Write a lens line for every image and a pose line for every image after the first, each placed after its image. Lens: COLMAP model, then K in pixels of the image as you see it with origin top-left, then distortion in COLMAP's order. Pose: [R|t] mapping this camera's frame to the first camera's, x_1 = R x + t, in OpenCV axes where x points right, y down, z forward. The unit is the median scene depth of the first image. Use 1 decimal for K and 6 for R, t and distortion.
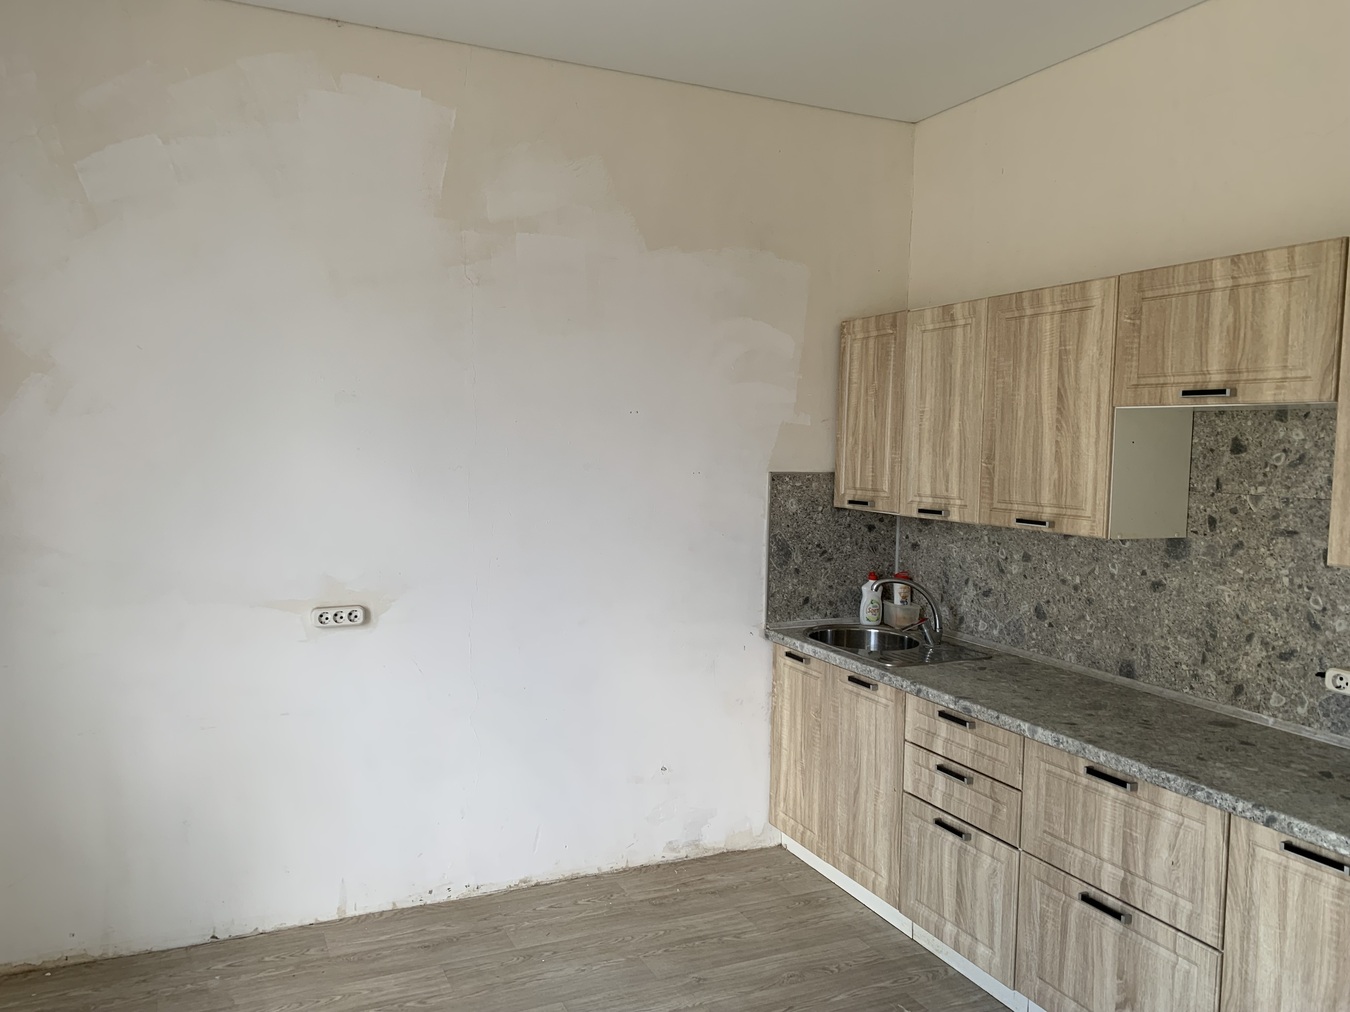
lens RADIAL K [[1047.9, 0, 643.2], [0, 1047.9, 508.1], [0, 0, 1]] dist [0.047956, -0.053414]
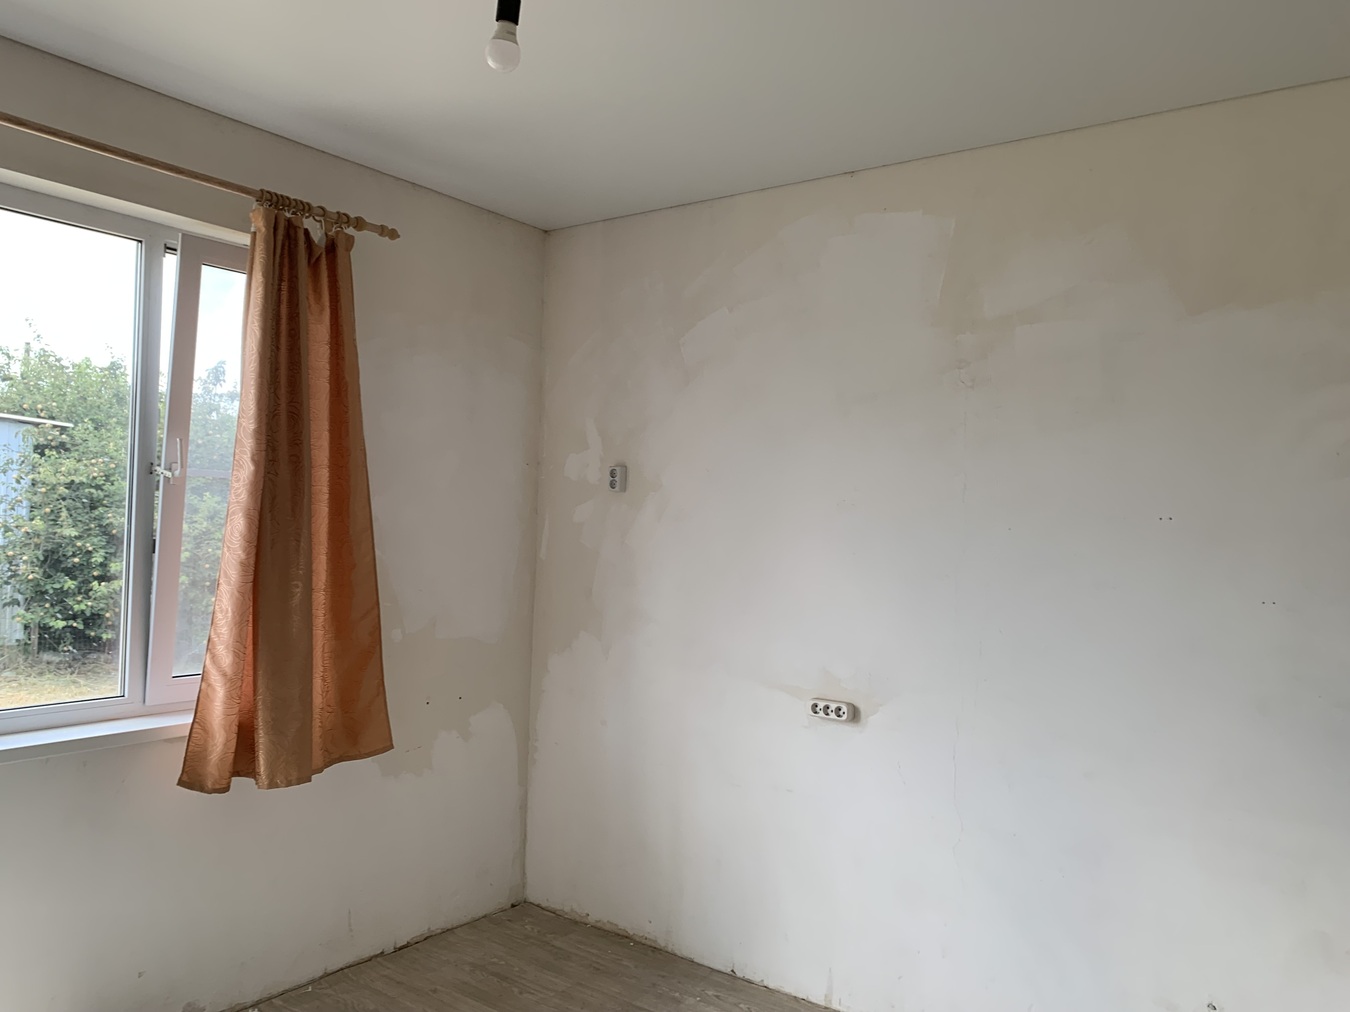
lens RADIAL K [[1047.9, 0, 685.3], [0, 1047.9, 505.0], [0, 0, 1]] dist [0.047956, -0.053414]
pose [[0.478727, -0.020378, -0.877727, 0.578315], [-0.088950, 0.993461, -0.071580, -0.014063], [0.873446, 0.112341, 0.473784, 0.340429]]
